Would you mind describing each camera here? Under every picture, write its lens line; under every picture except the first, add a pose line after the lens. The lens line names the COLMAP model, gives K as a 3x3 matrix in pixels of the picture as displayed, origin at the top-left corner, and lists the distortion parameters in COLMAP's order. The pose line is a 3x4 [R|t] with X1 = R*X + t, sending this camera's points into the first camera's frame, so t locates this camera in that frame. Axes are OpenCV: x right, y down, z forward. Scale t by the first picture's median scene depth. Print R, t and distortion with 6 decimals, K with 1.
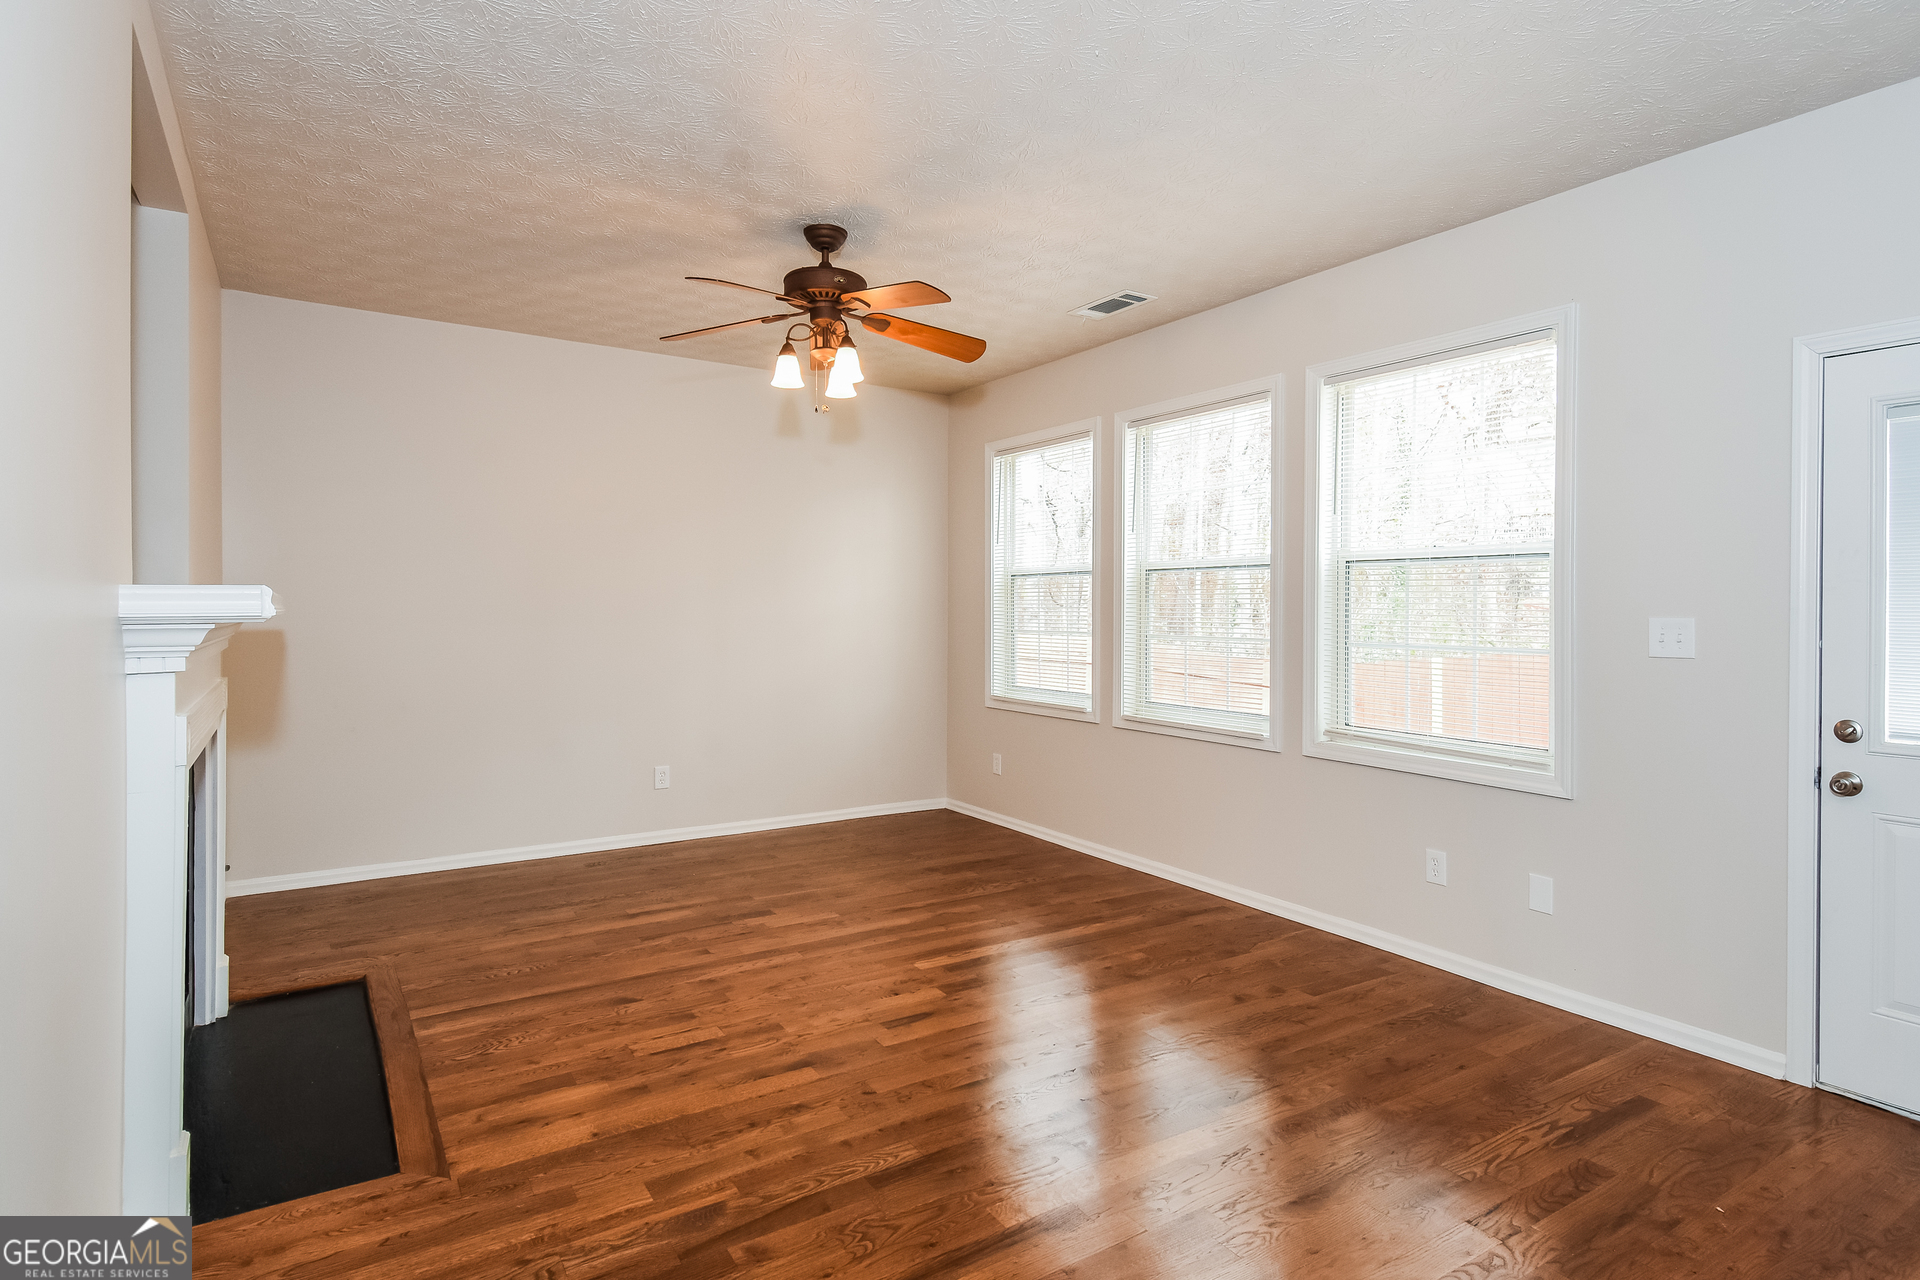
lens RADIAL K [[1010.9, 0, 959.9], [0, 1010.9, 623.7], [0, 0, 1]] dist [0.012028, -0.004310]
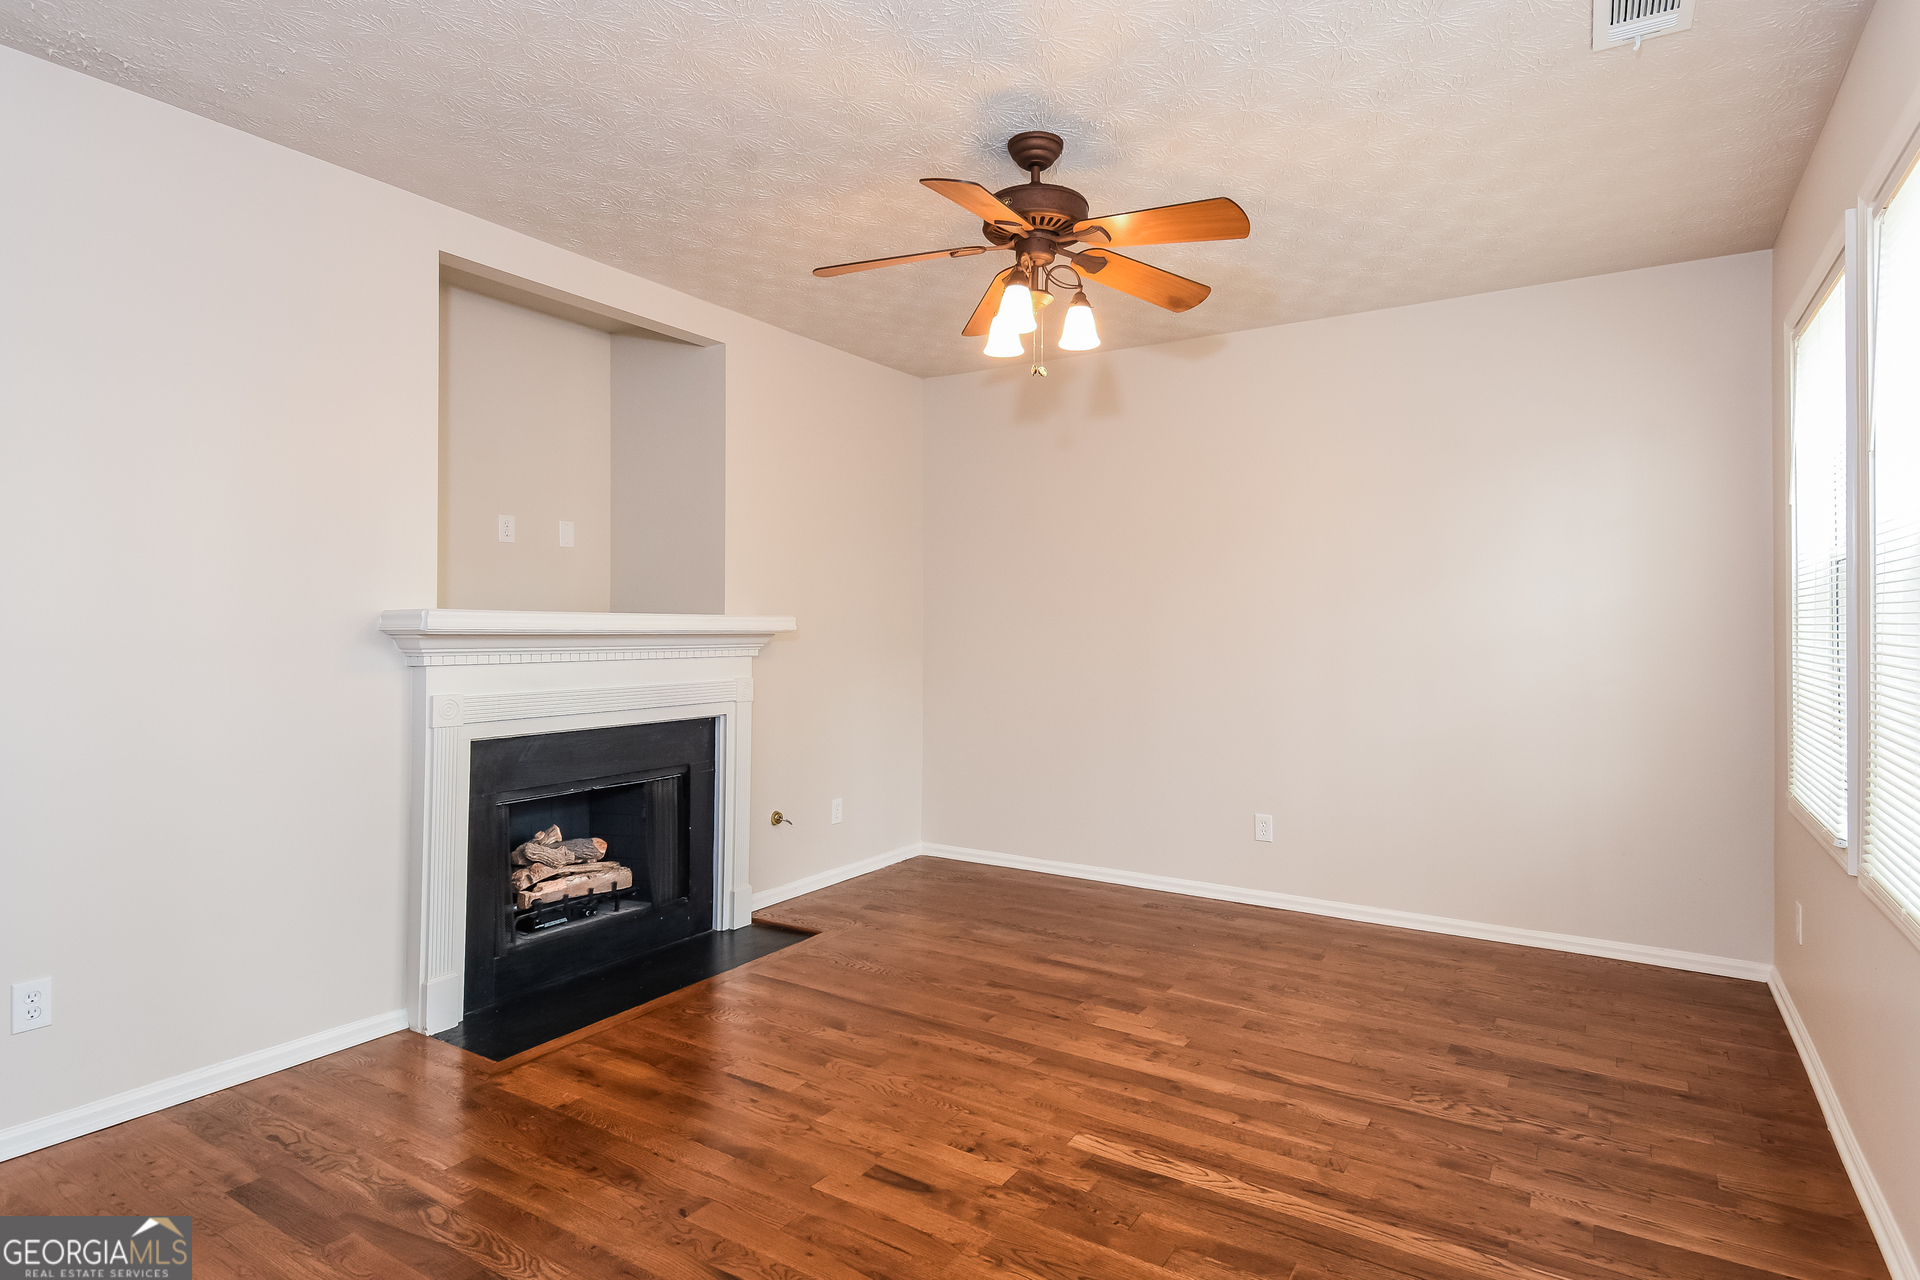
lens RADIAL K [[1010.9, 0, 961.7], [0, 1010.9, 629.2], [0, 0, 1]] dist [0.012028, -0.004310]
pose [[0.420814, -0.000492, -0.907147, 0.556863], [-0.015198, 0.999856, -0.007592, -0.004708], [0.907020, 0.016982, 0.420745, 0.631464]]
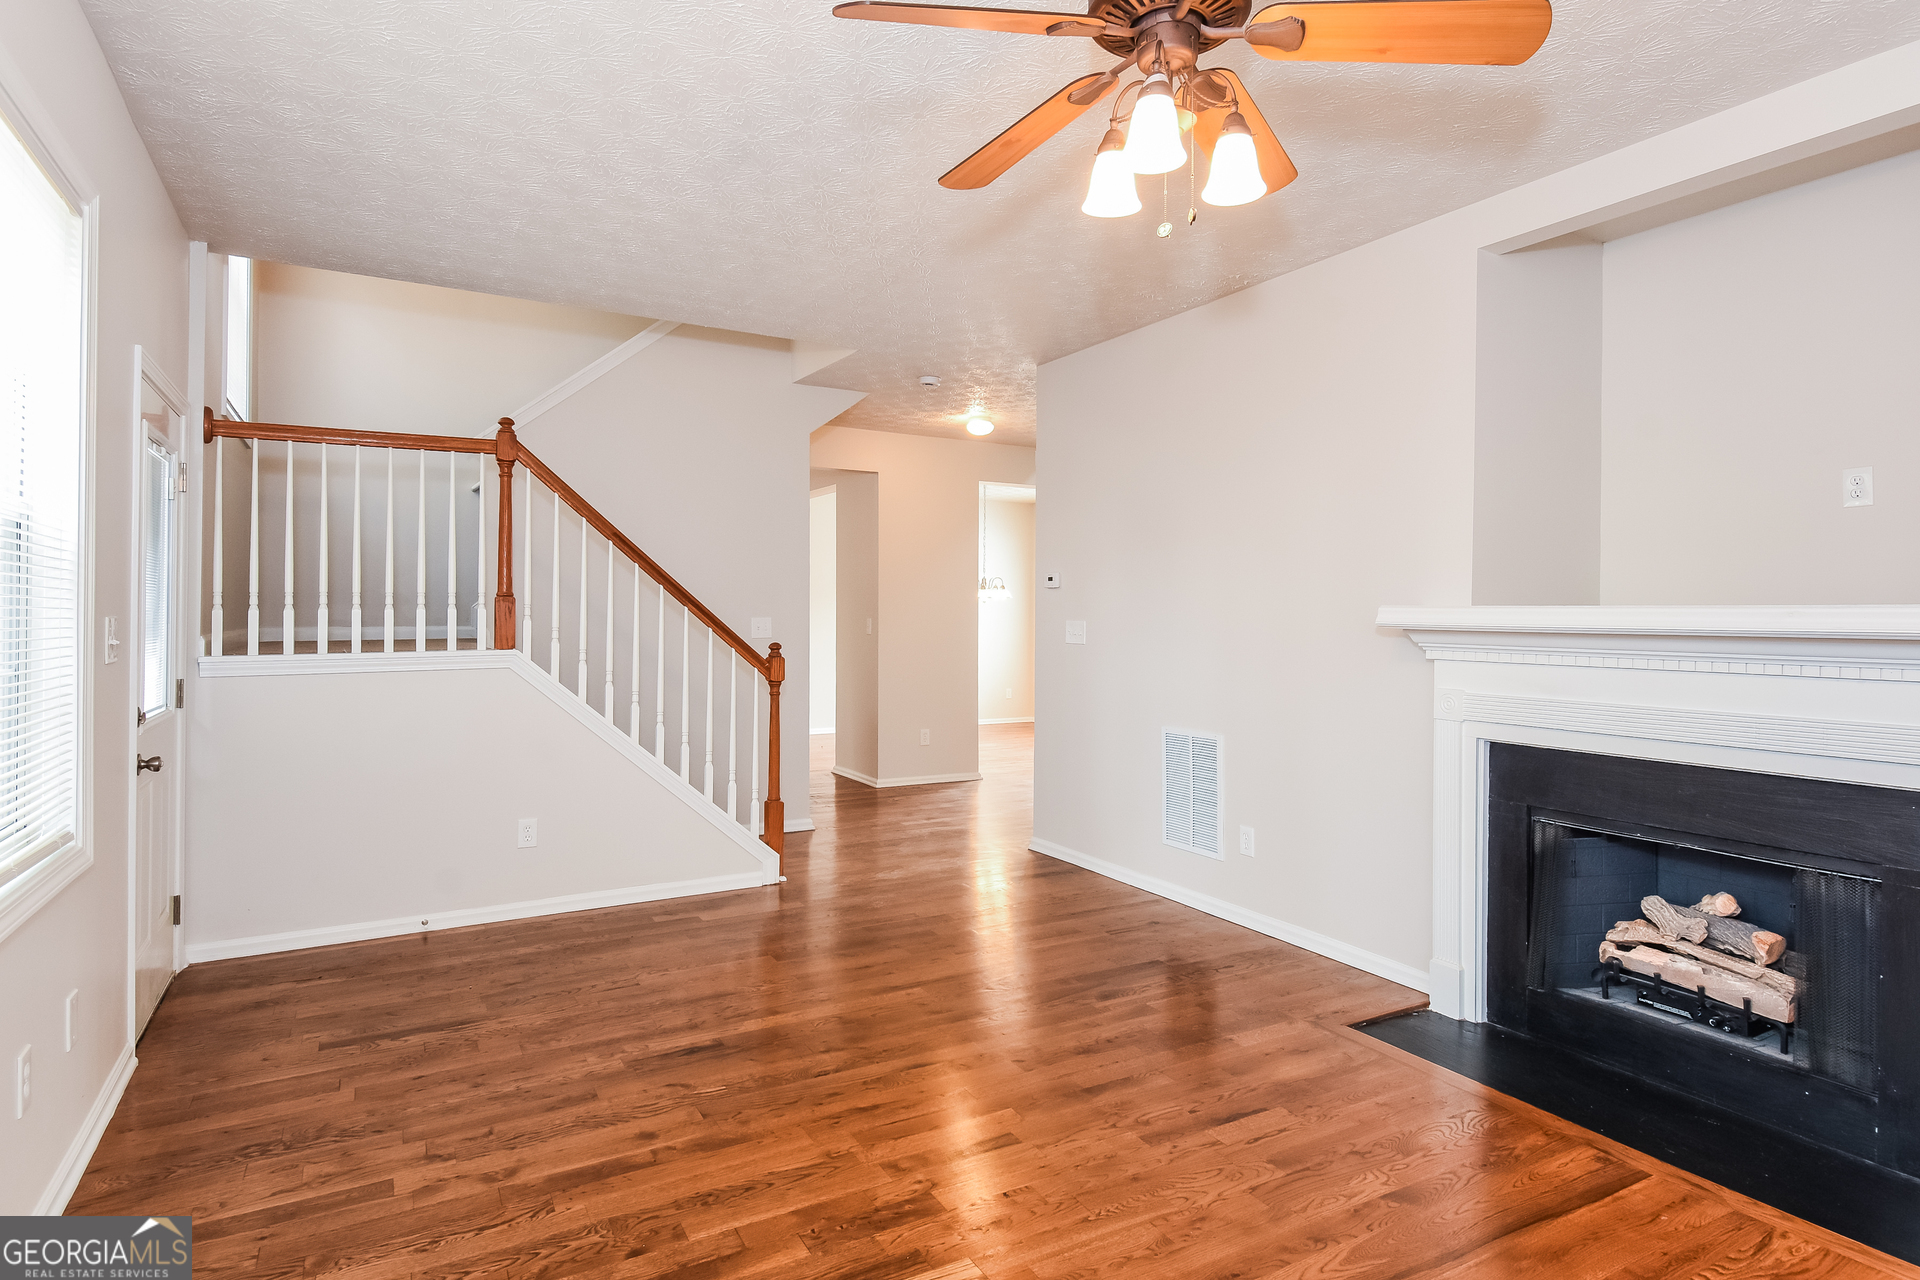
lens RADIAL K [[1010.9, 0, 967.6], [0, 1010.9, 628.5], [0, 0, 1]] dist [0.012028, -0.004310]
pose [[-0.998722, -0.011325, 0.049257, -0.062254], [-0.010084, 0.999627, 0.025364, -0.020806], [-0.049526, 0.024835, -0.998464, 1.540882]]
